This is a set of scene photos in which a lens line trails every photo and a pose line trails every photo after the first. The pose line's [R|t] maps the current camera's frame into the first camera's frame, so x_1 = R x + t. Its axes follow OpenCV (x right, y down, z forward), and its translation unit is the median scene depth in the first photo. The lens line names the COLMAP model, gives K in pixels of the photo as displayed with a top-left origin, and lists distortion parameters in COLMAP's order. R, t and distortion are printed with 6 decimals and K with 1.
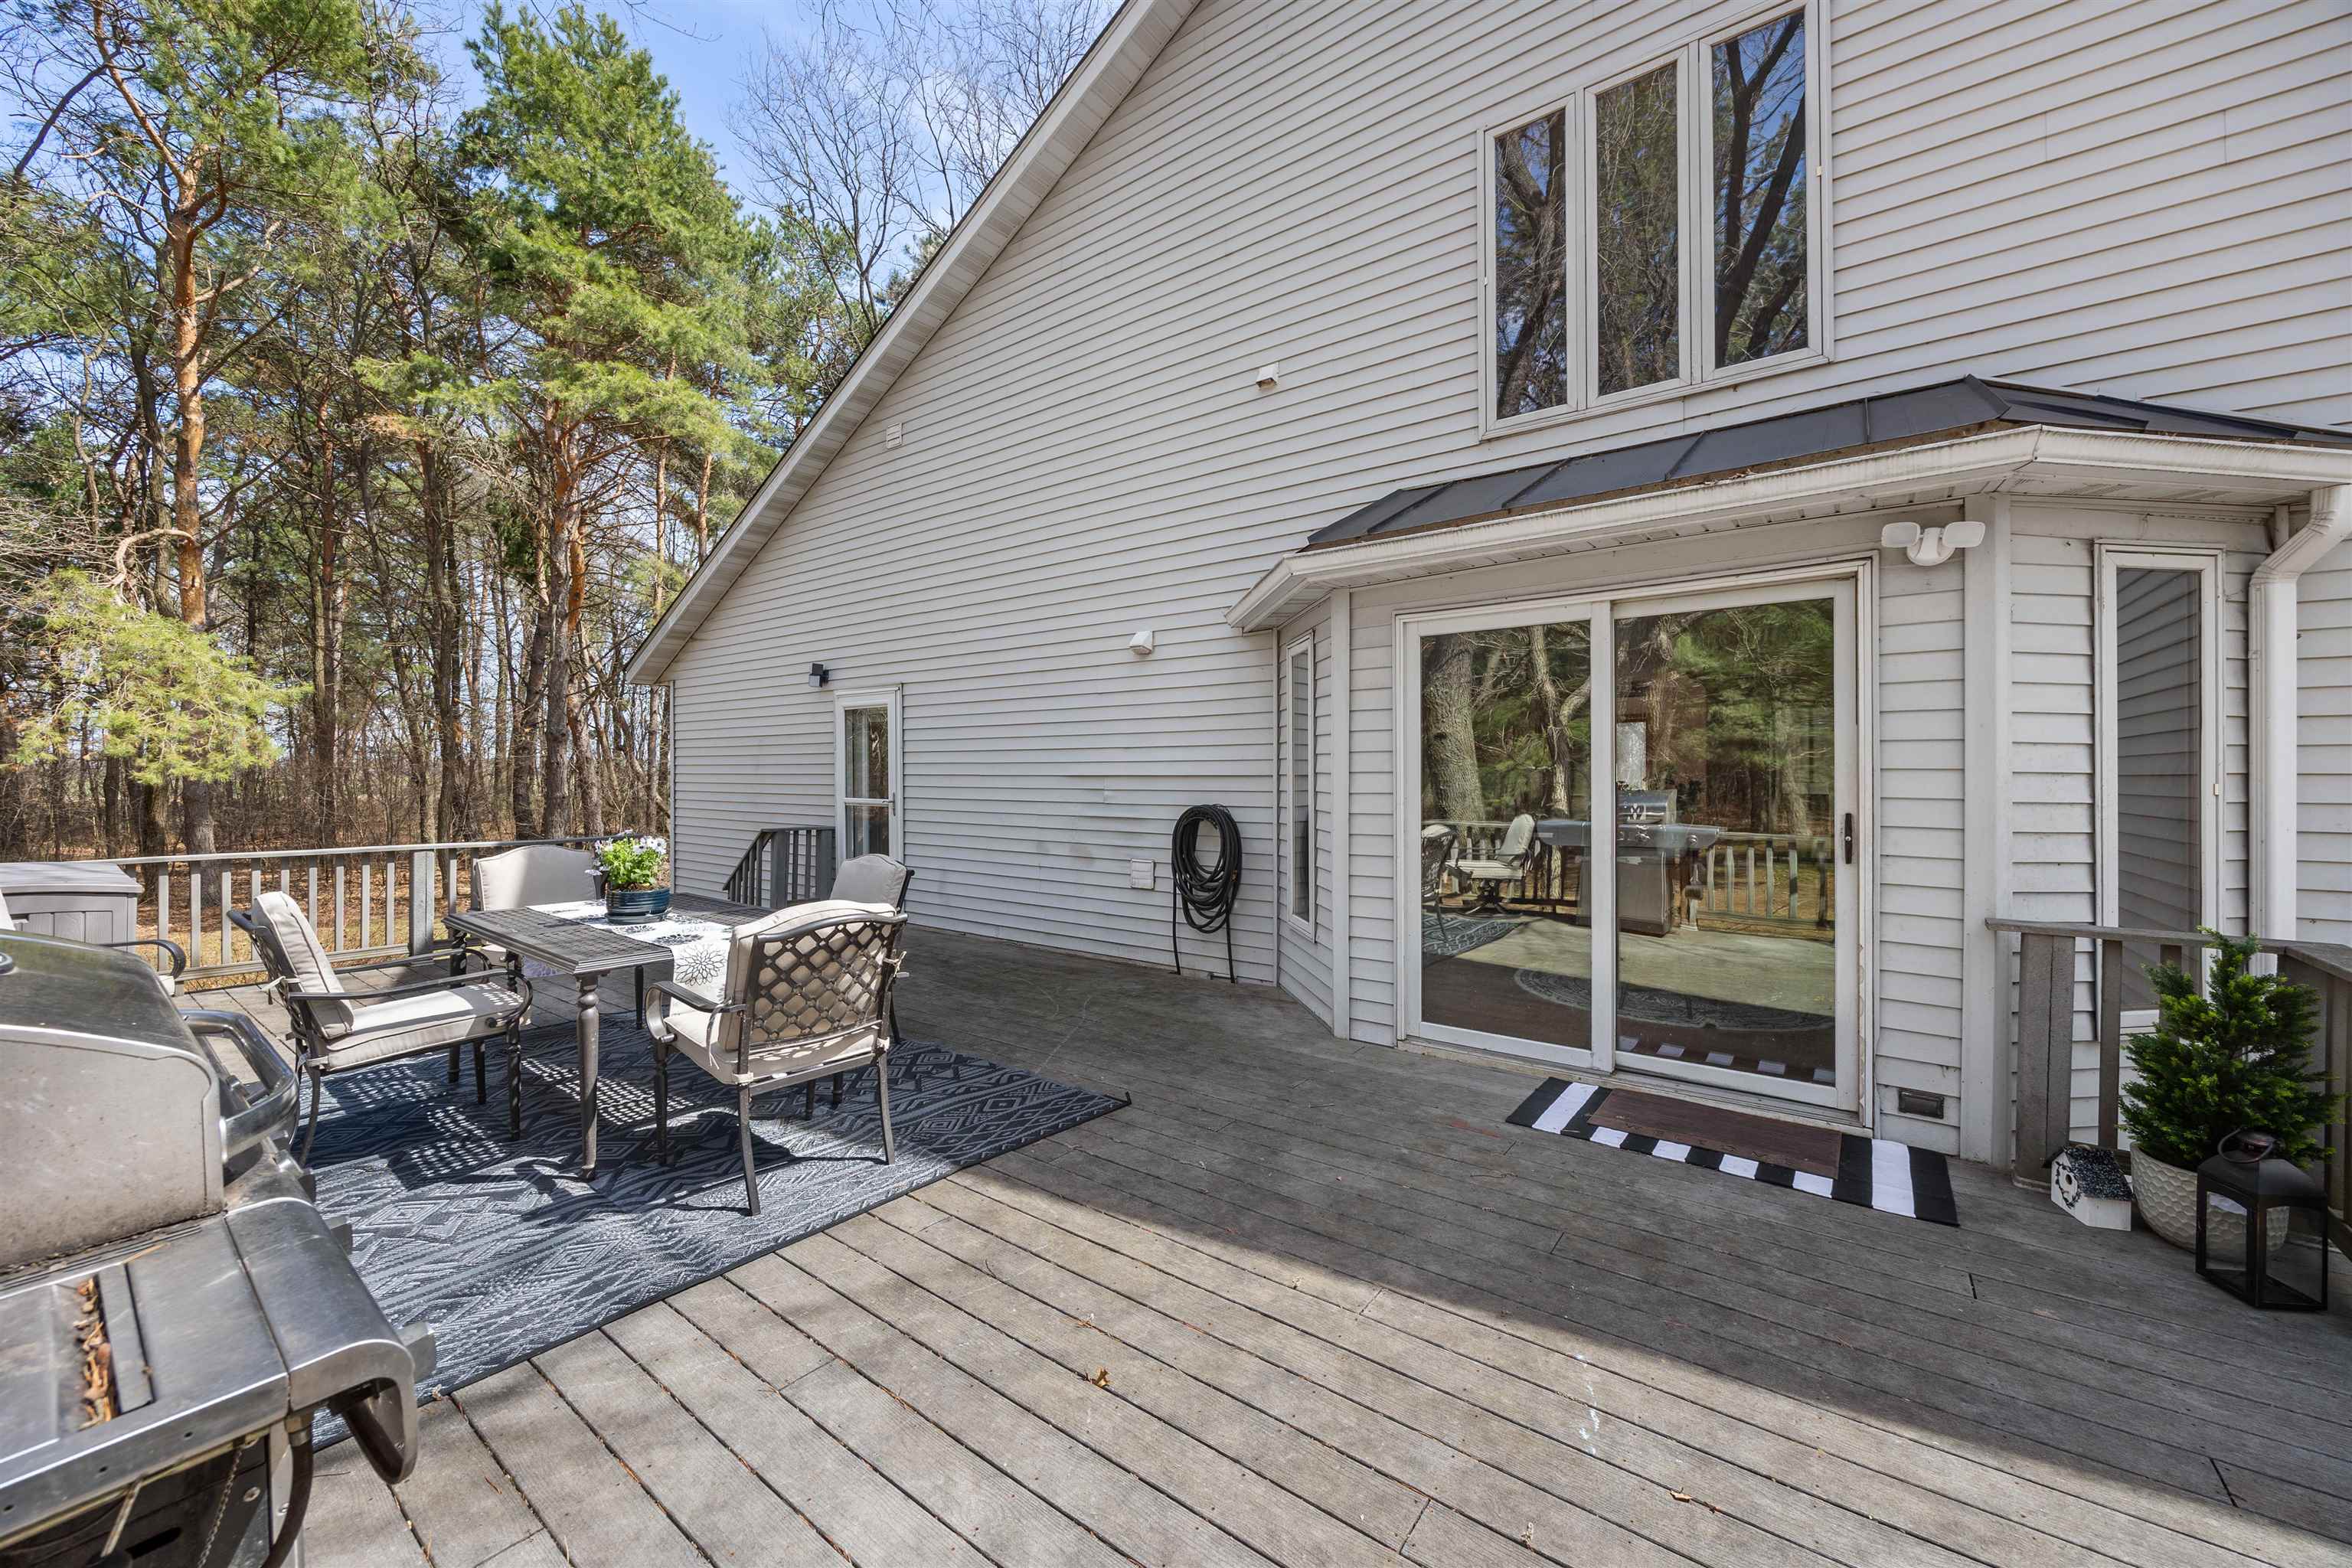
lens RADIAL K [[904.7, 0, 1161.9], [0, 904.7, 777.0], [0, 0, 1]] dist [-0.003871, 0.000489]
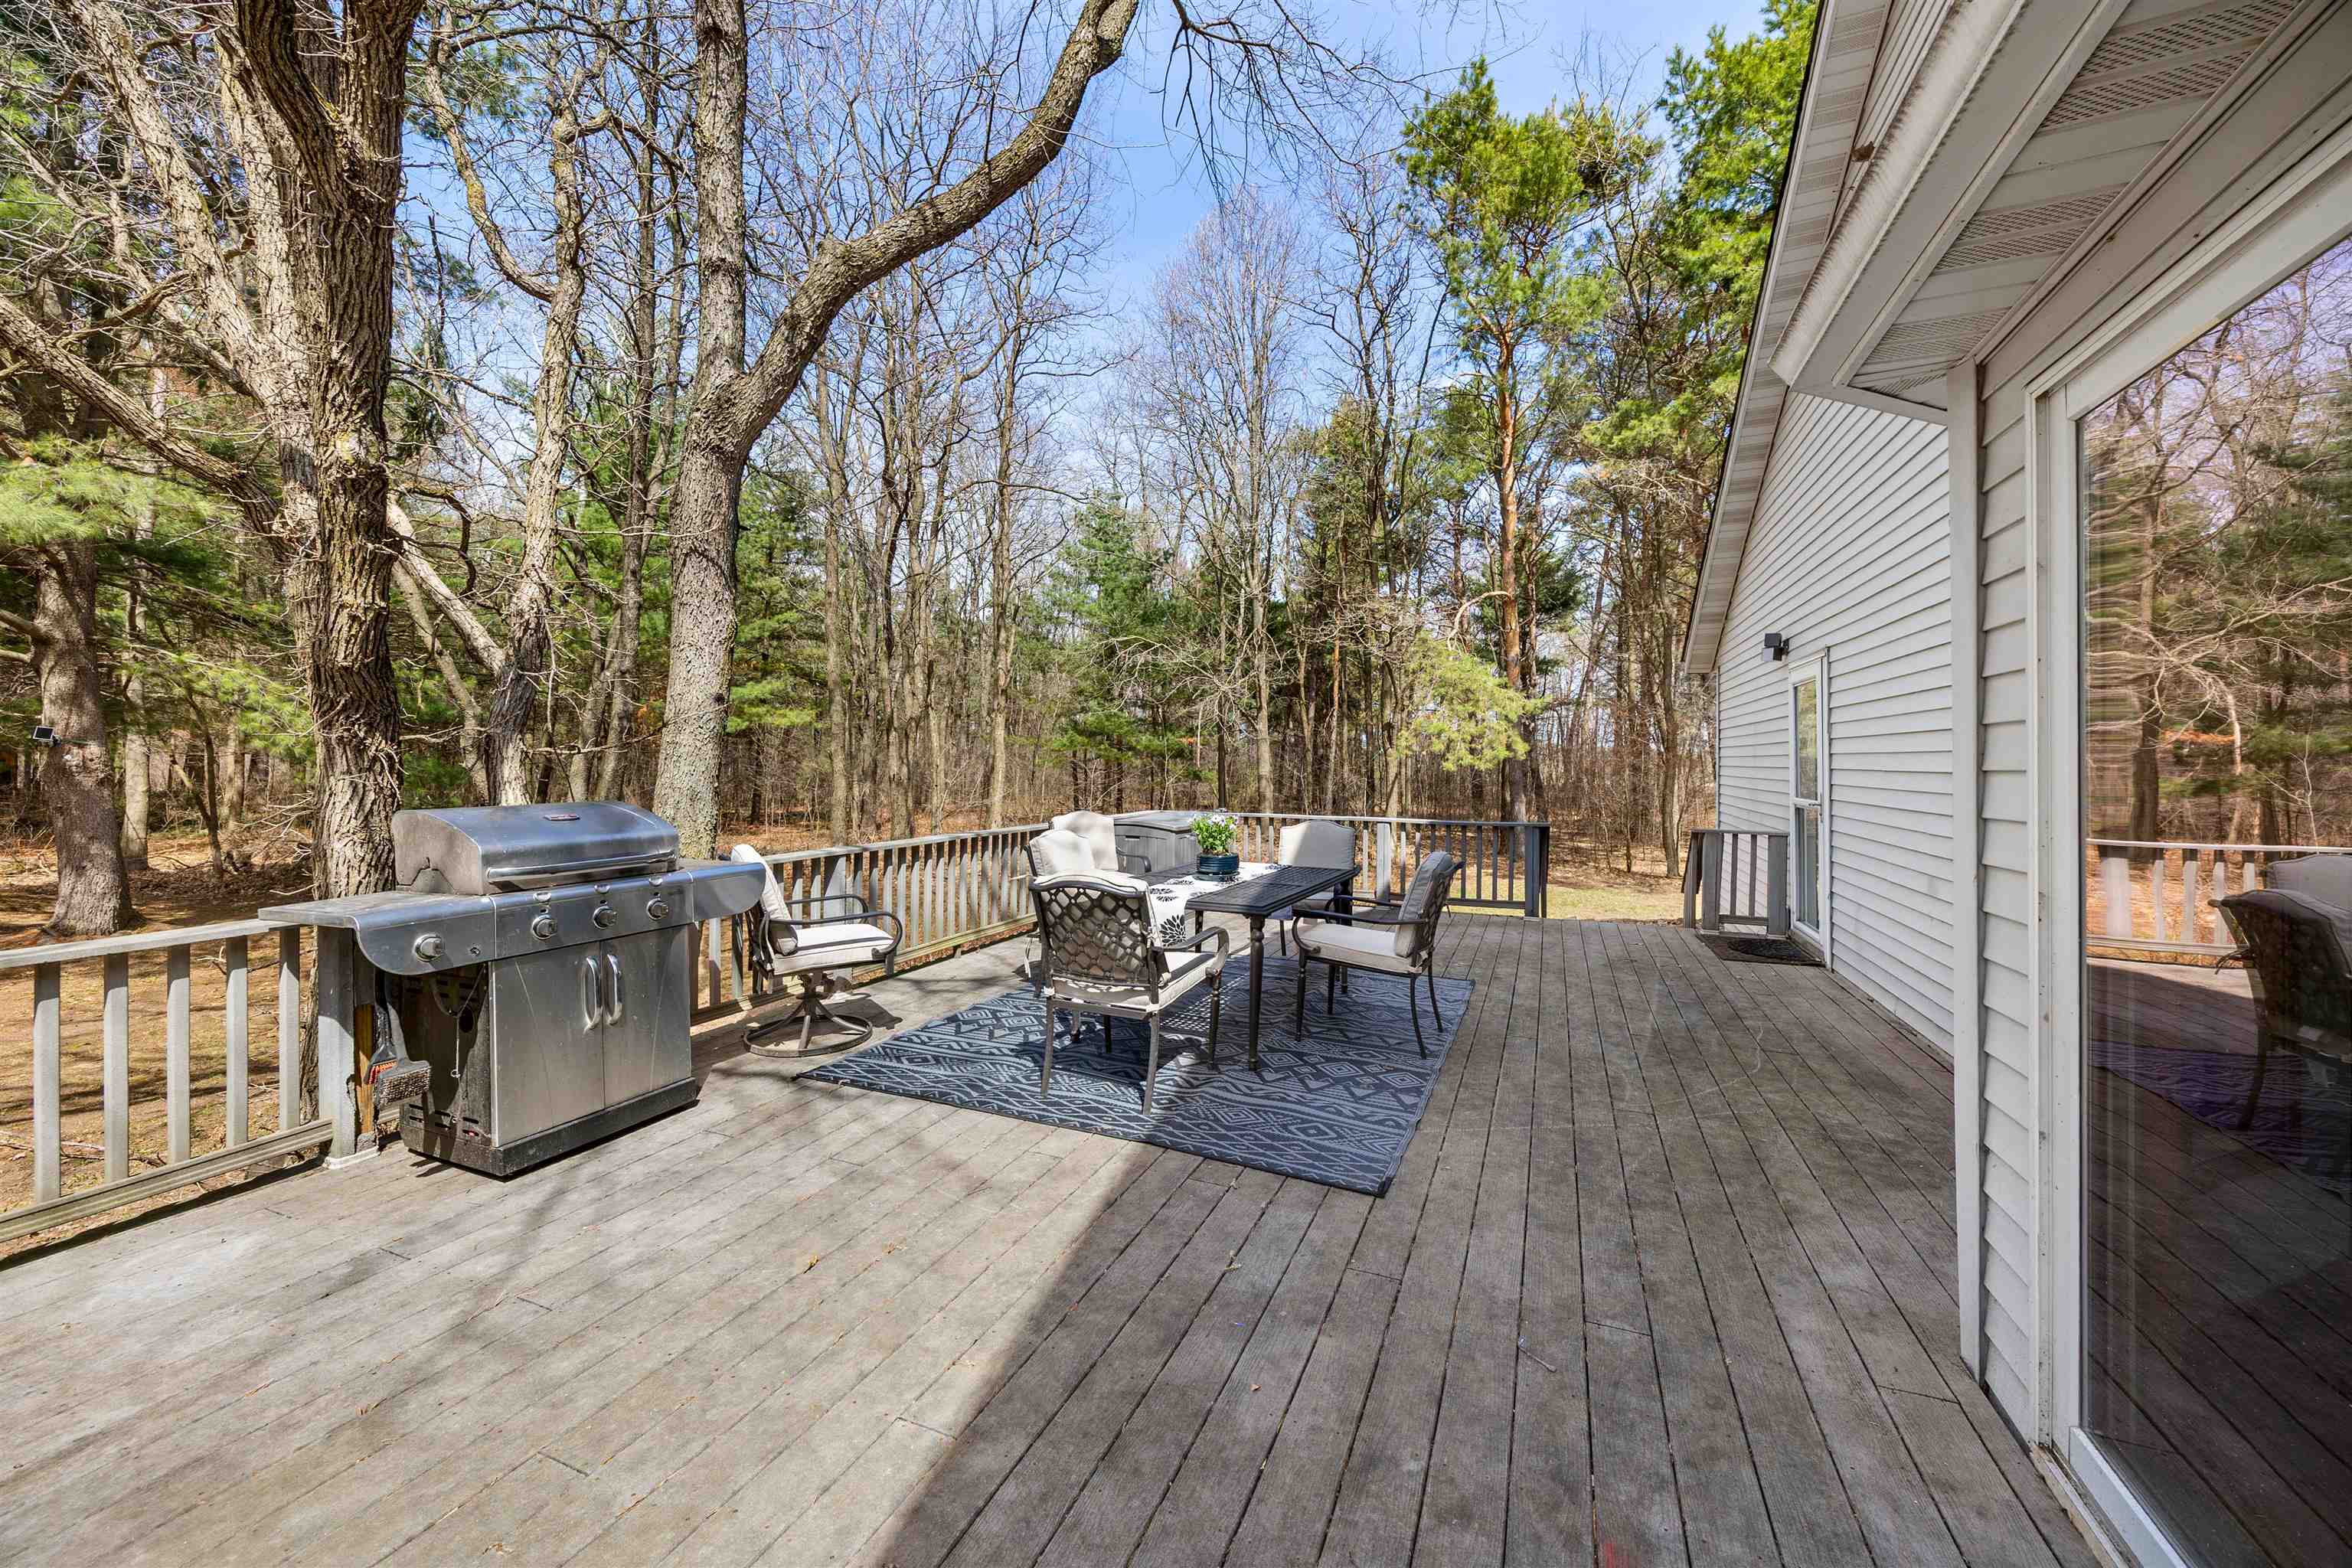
lens RADIAL K [[904.7, 0, 1165.6], [0, 904.7, 764.7], [0, 0, 1]] dist [-0.003871, 0.000489]
pose [[0.250771, 0.006250, -0.968026, 0.717057], [-0.011374, 0.999929, 0.003509, -0.006966], [0.967980, 0.010130, 0.250824, 0.682159]]
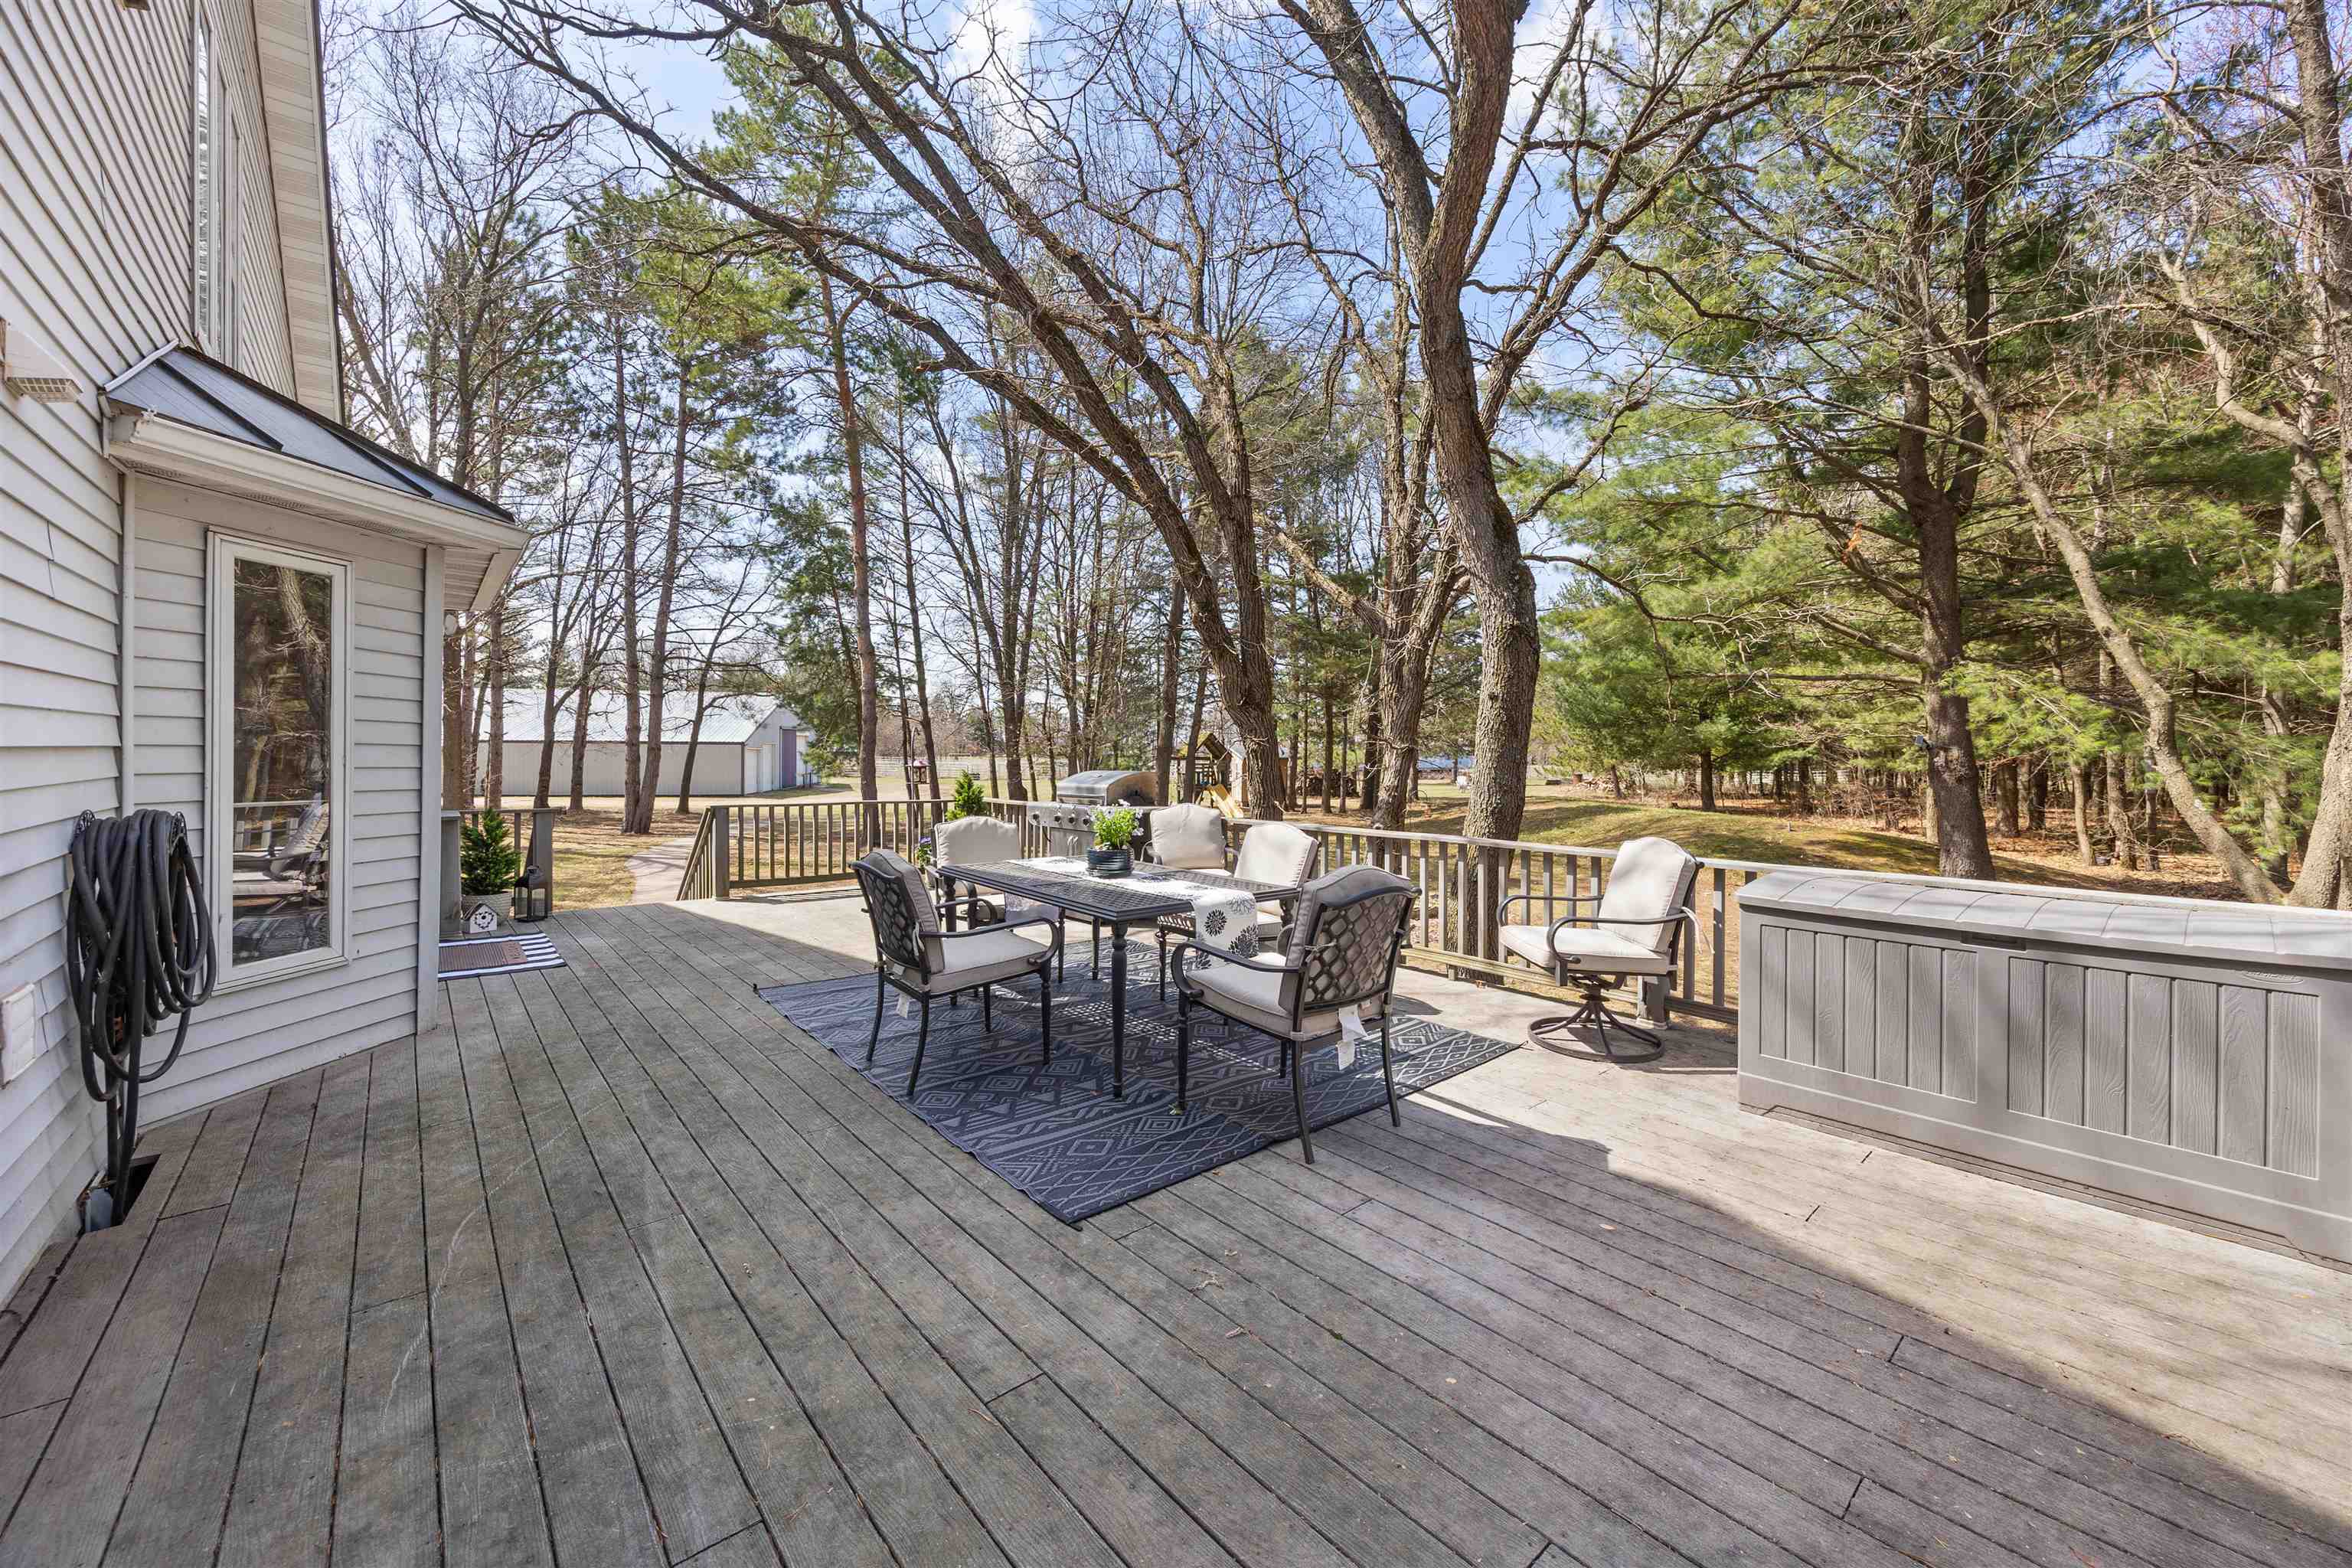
lens RADIAL K [[904.7, 0, 1176.2], [0, 904.7, 765.5], [0, 0, 1]] dist [-0.003871, 0.000489]
pose [[-0.979037, -0.005785, 0.203600, -0.998095], [-0.002725, 0.999879, 0.015306, -0.000663], [-0.203664, 0.014430, -0.978934, 2.376917]]
